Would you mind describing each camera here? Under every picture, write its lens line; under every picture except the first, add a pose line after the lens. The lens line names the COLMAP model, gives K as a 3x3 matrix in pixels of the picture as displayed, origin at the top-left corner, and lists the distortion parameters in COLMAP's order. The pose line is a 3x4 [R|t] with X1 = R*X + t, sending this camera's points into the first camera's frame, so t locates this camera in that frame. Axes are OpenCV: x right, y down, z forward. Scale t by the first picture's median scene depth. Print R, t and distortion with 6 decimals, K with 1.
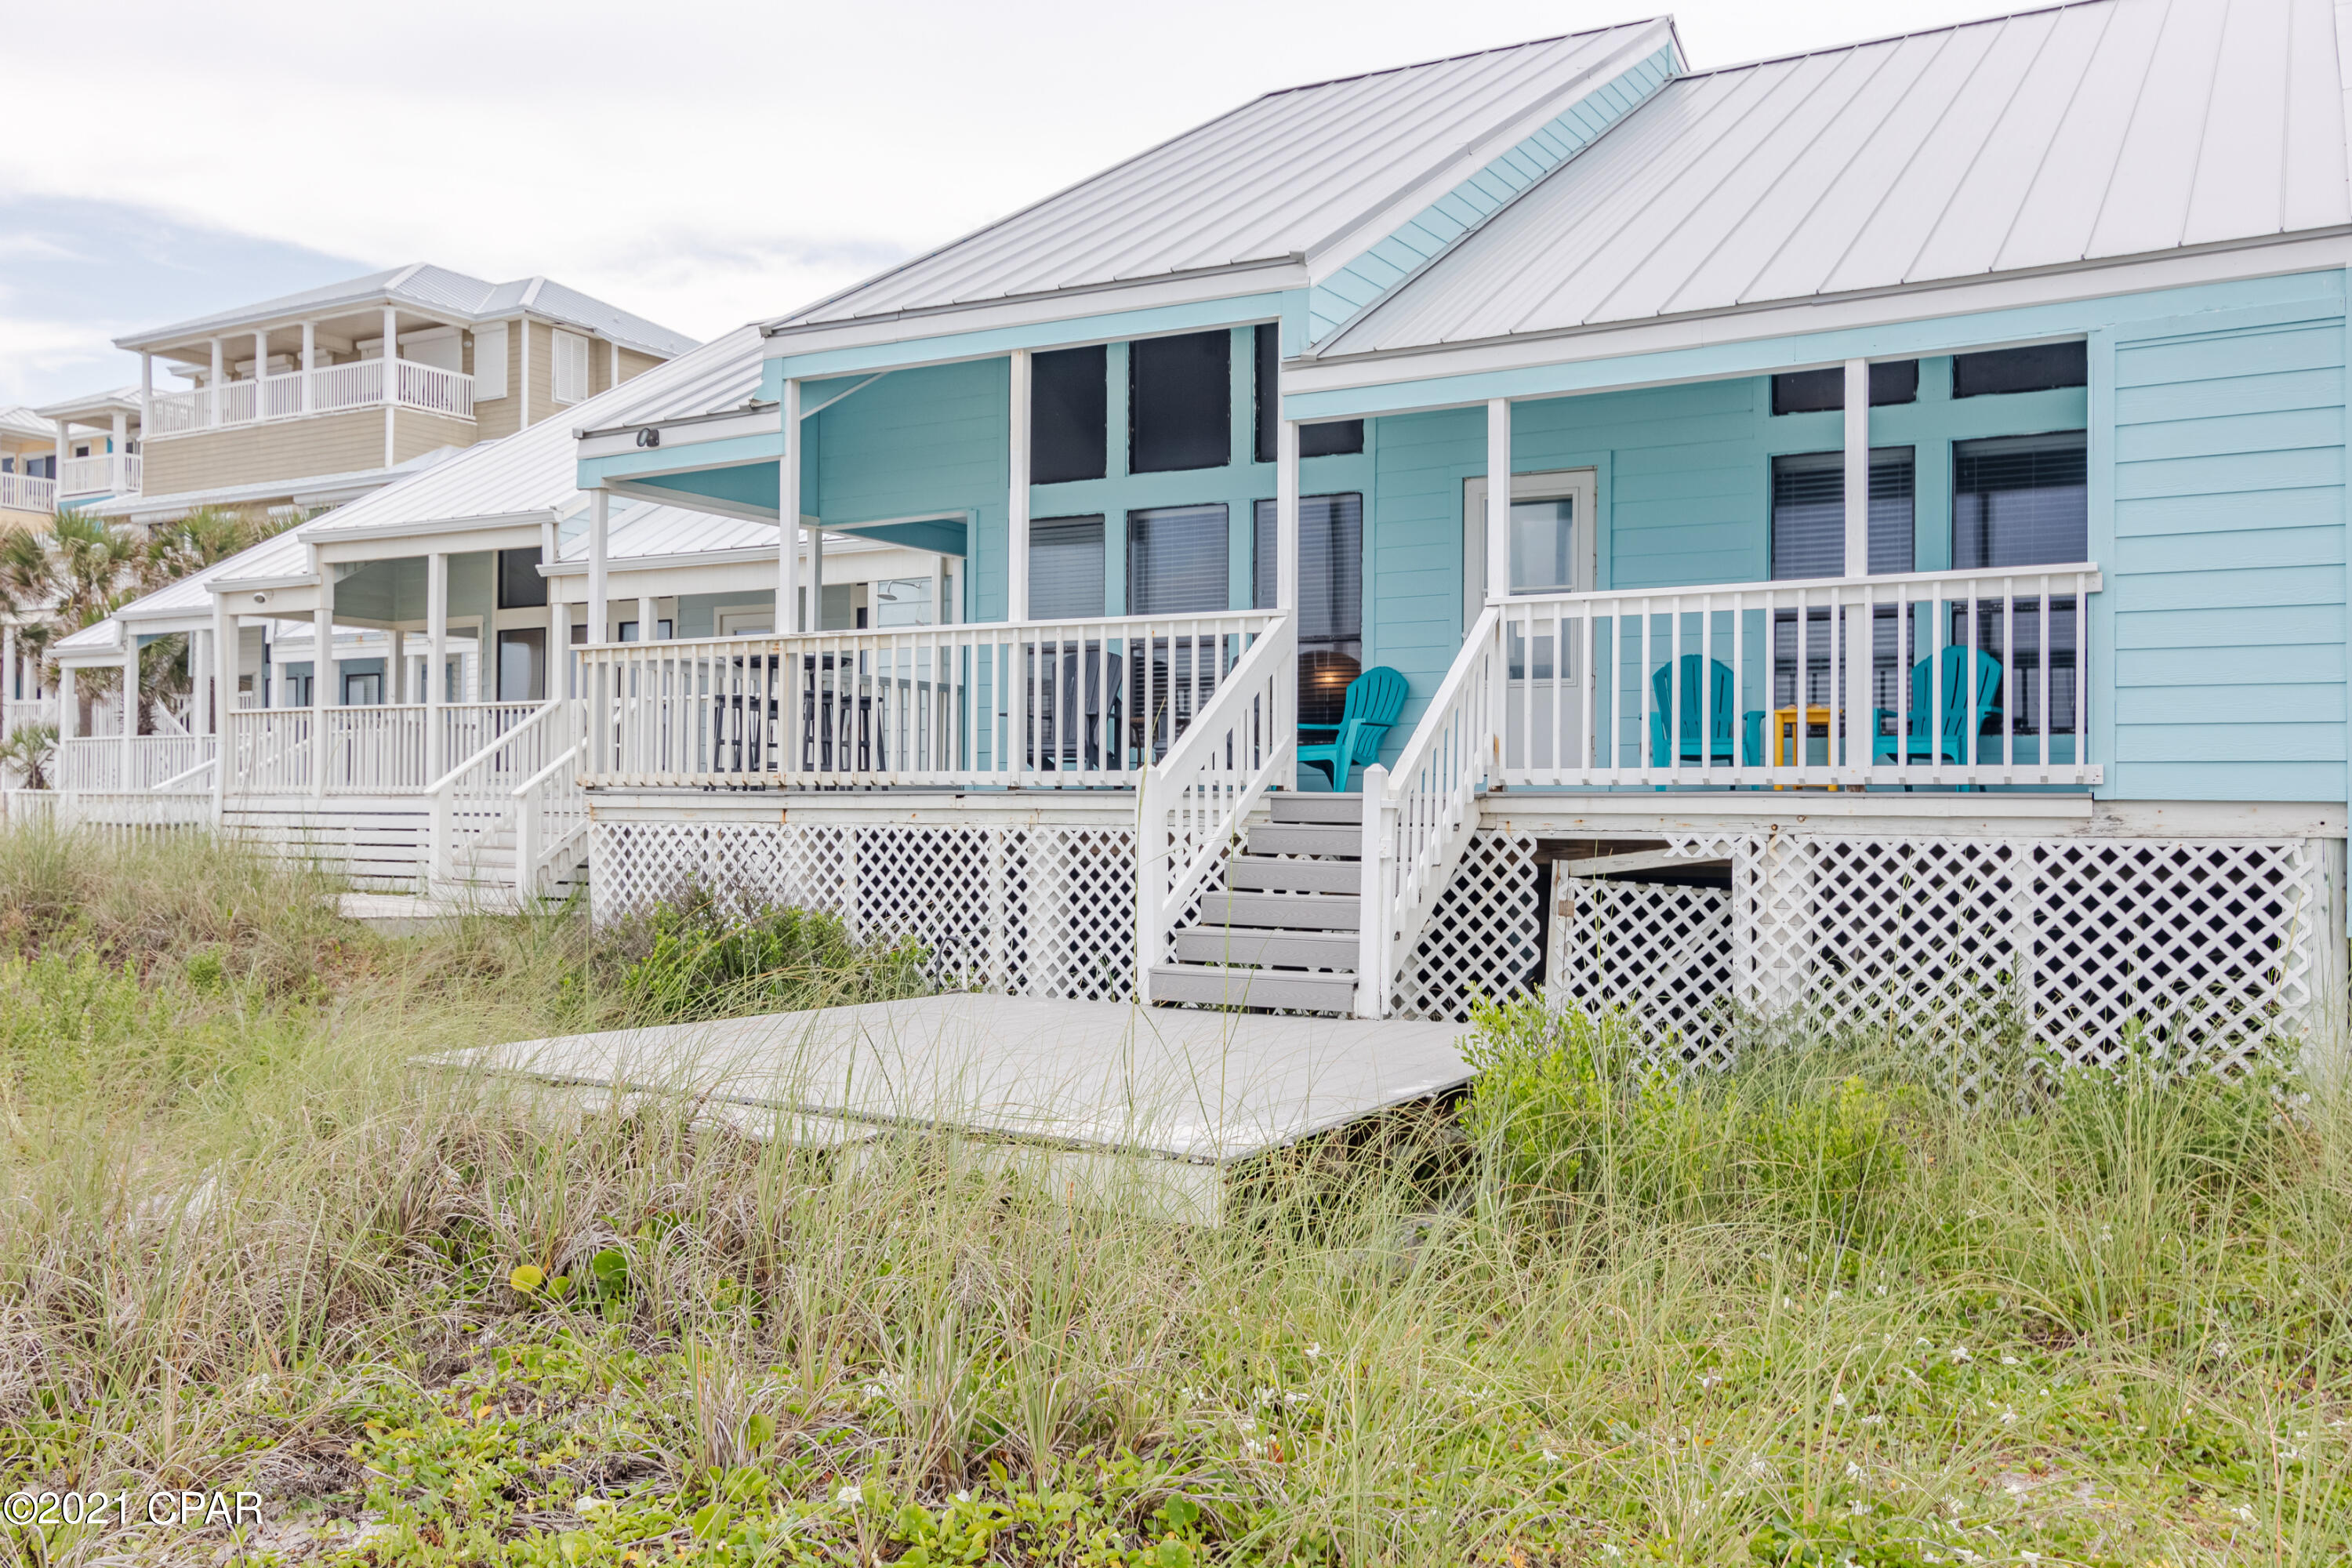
lens RADIAL K [[1954.7, 0, 1135.7], [0, 1954.7, 784.7], [0, 0, 1]] dist [0.004076, 0.020855]
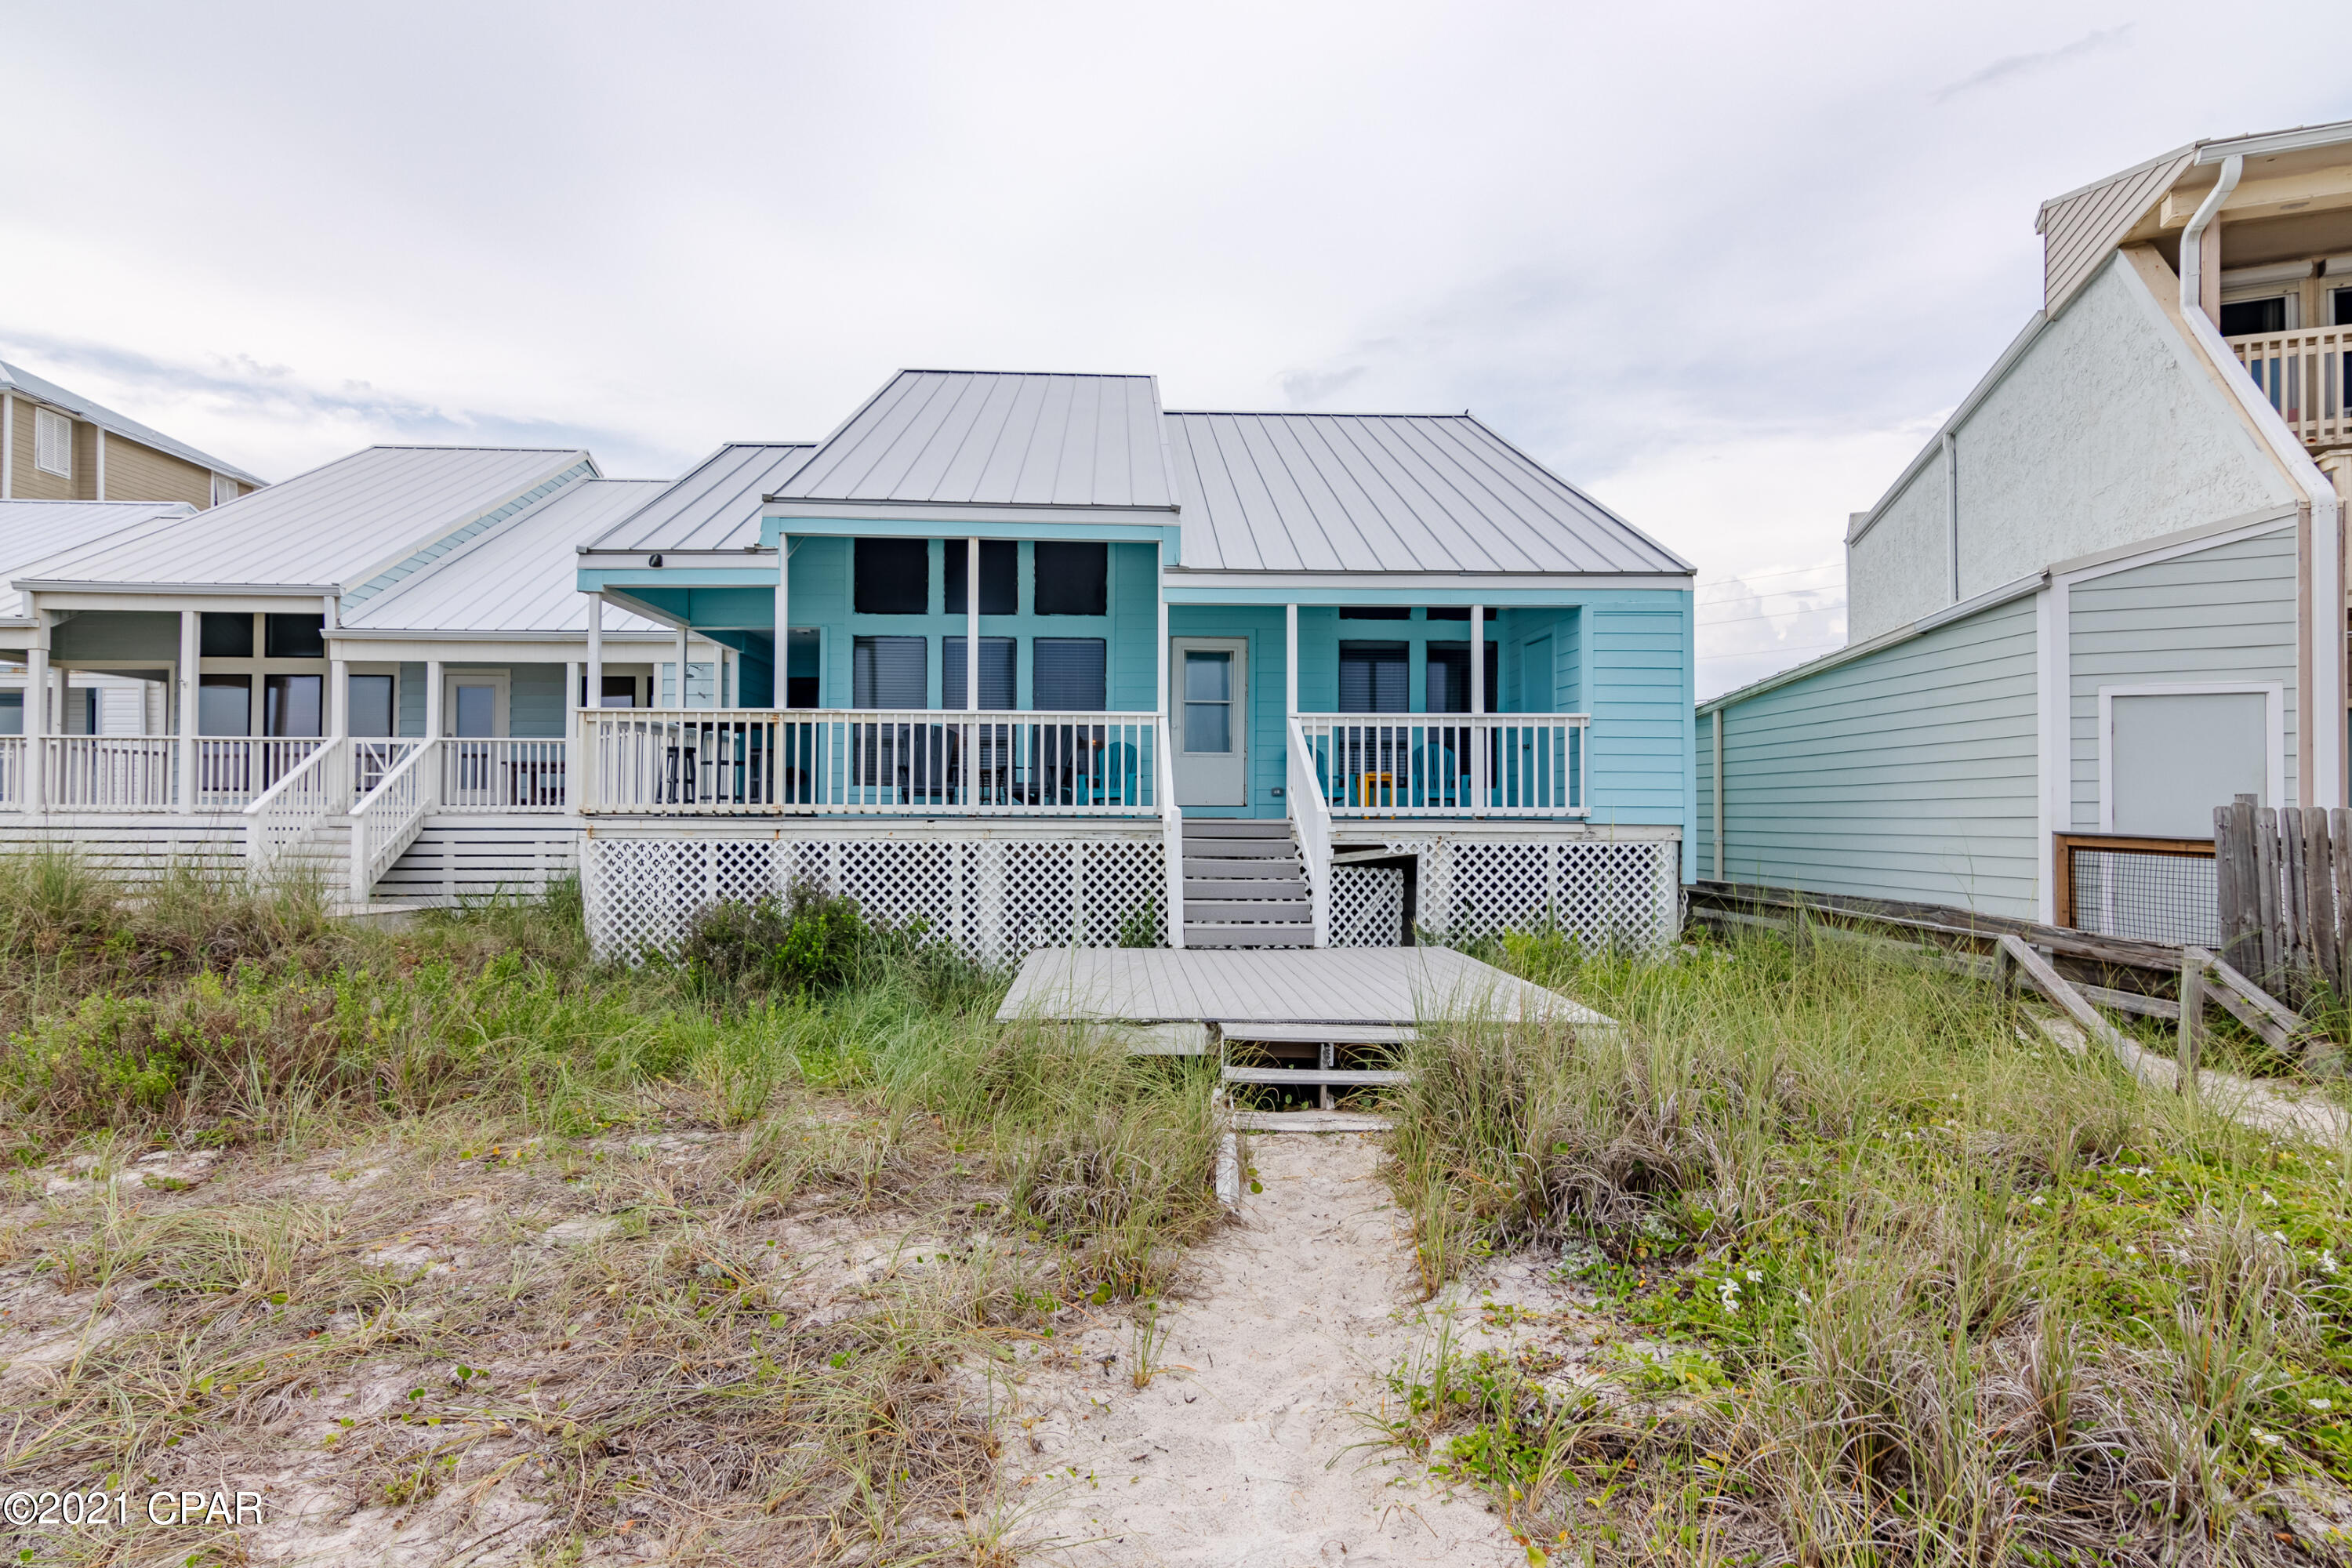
lens RADIAL K [[1200.9, 0, 1149.8], [0, 1200.9, 794.5], [0, 0, 1]] dist [0.004450, 0.000060]
pose [[0.843722, 0.004015, 0.536766, -0.462872], [-0.005365, 0.999985, 0.000952, -0.017311], [-0.536754, -0.003683, 0.843731, 0.110059]]
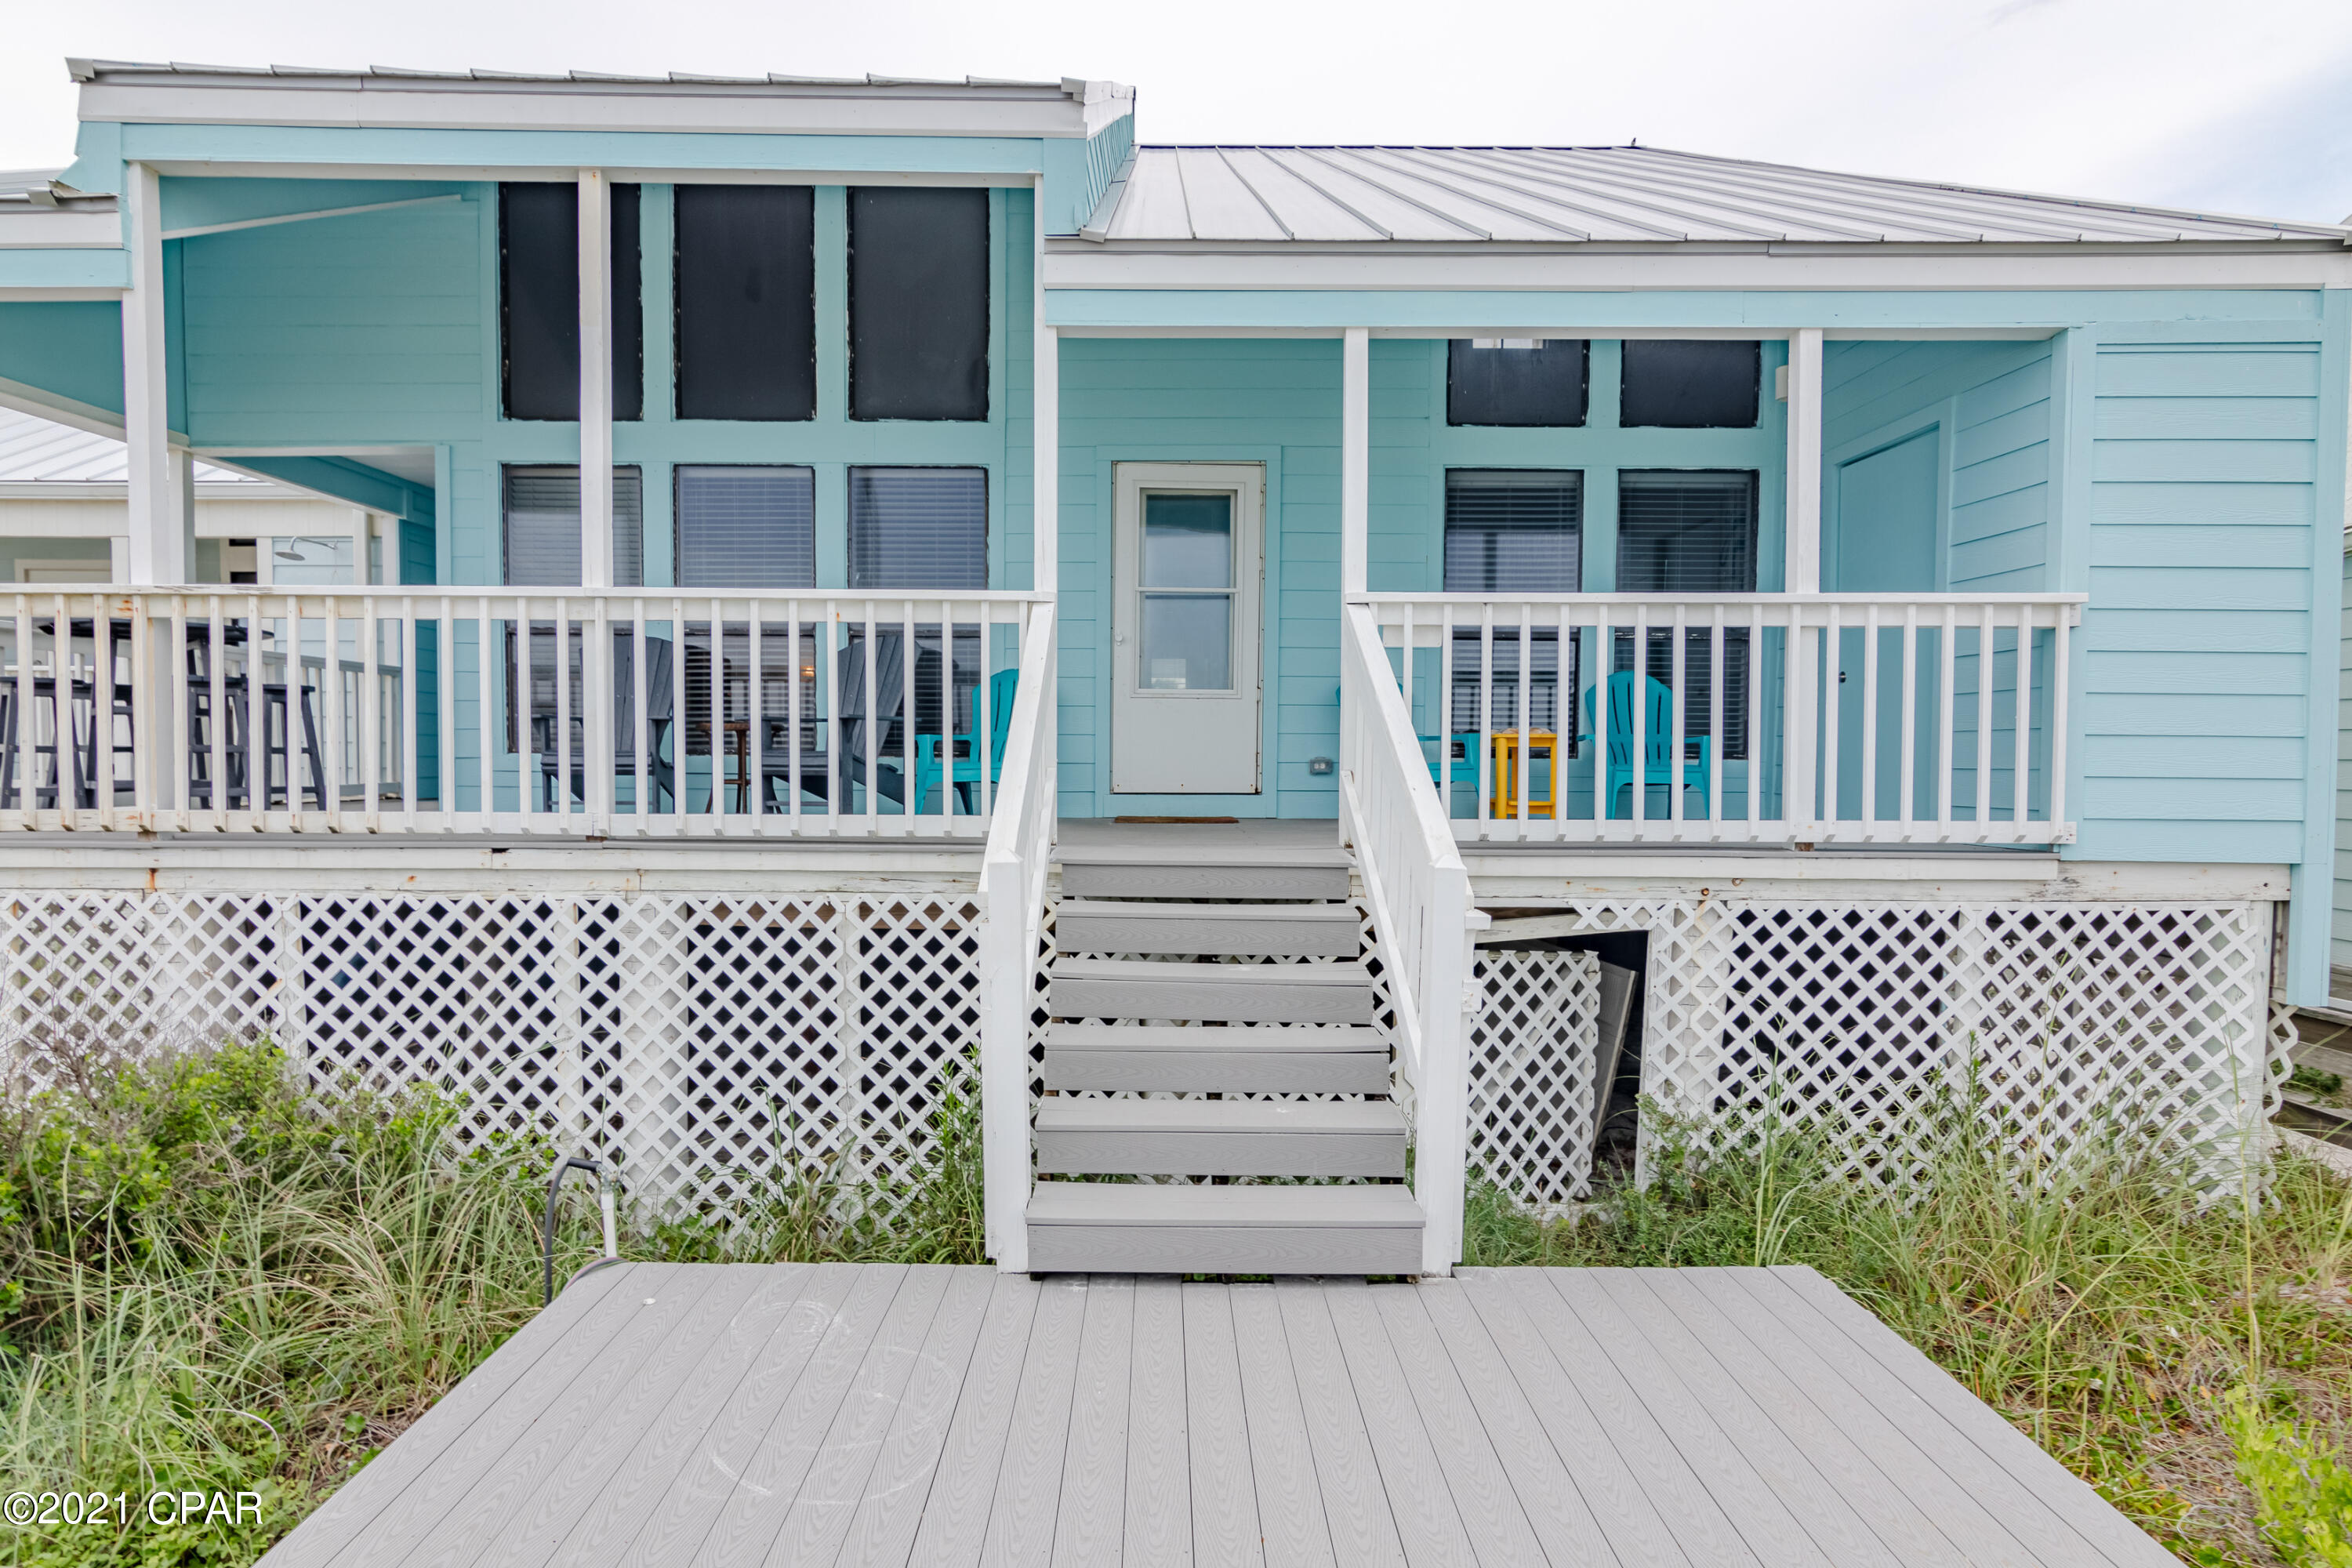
lens RADIAL K [[1201.1, 0, 1159.0], [0, 1201.1, 792.4], [0, 0, 1]] dist [-0.001135, 0.001287]
pose [[0.861451, -0.020390, 0.507432, -0.105559], [-0.006741, 0.998647, 0.051572, -0.036563], [-0.507796, -0.047847, 0.860147, 0.553386]]
